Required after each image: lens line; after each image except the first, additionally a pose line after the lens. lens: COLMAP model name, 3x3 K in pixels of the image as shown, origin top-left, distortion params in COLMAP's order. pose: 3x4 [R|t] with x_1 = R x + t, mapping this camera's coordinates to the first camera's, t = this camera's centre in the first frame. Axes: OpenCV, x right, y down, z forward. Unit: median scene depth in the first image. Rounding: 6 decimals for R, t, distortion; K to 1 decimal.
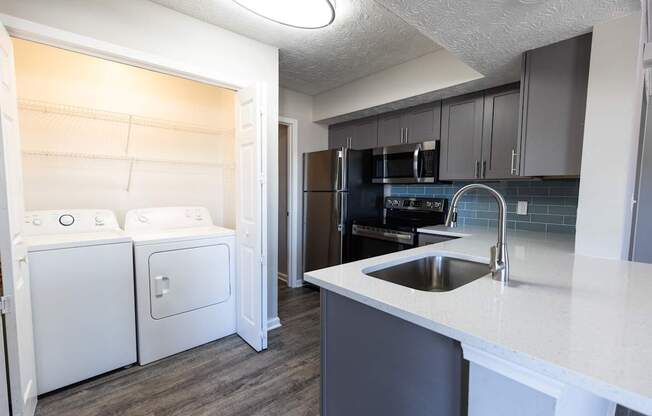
lens RADIAL K [[305.1, 0, 332.1], [0, 305.1, 221.1], [0, 0, 1]] dist [-0.001480, 0.000270]
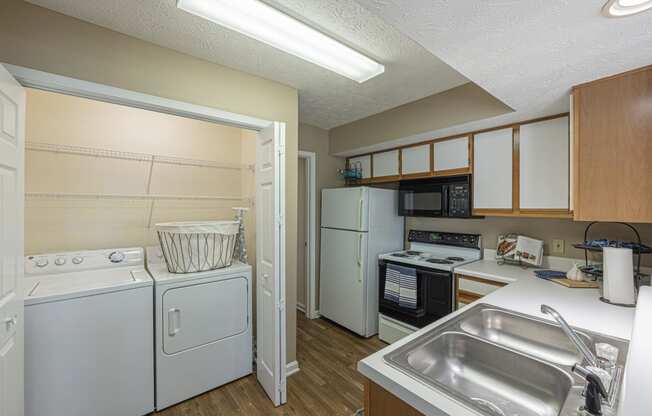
lens RADIAL K [[265.9, 0, 331.6], [0, 265.9, 213.3], [0, 0, 1]] dist [-0.002910, 0.000663]
pose [[0.999038, -0.008735, -0.042970, -0.030324], [0.005171, 0.996590, -0.082354, -0.073247], [0.043543, 0.082053, 0.995676, 0.153093]]
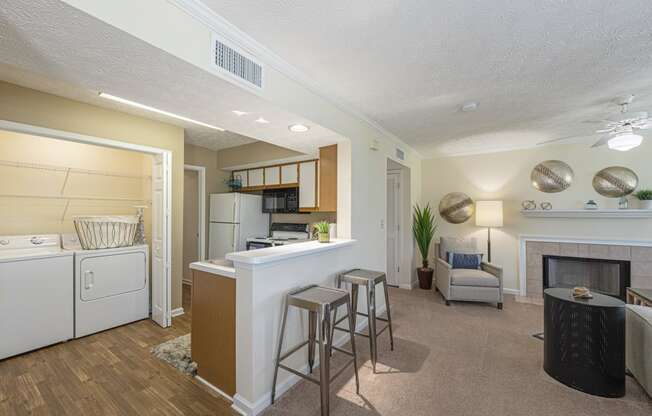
lens RADIAL K [[265.9, 0, 324.2], [0, 265.9, 214.1], [0, 0, 1]] dist [-0.002910, 0.000663]
pose [[0.977666, -0.009496, 0.209948, 0.217203], [0.029660, 0.995215, -0.093101, 0.016170], [-0.208059, 0.097249, 0.973270, -0.389272]]
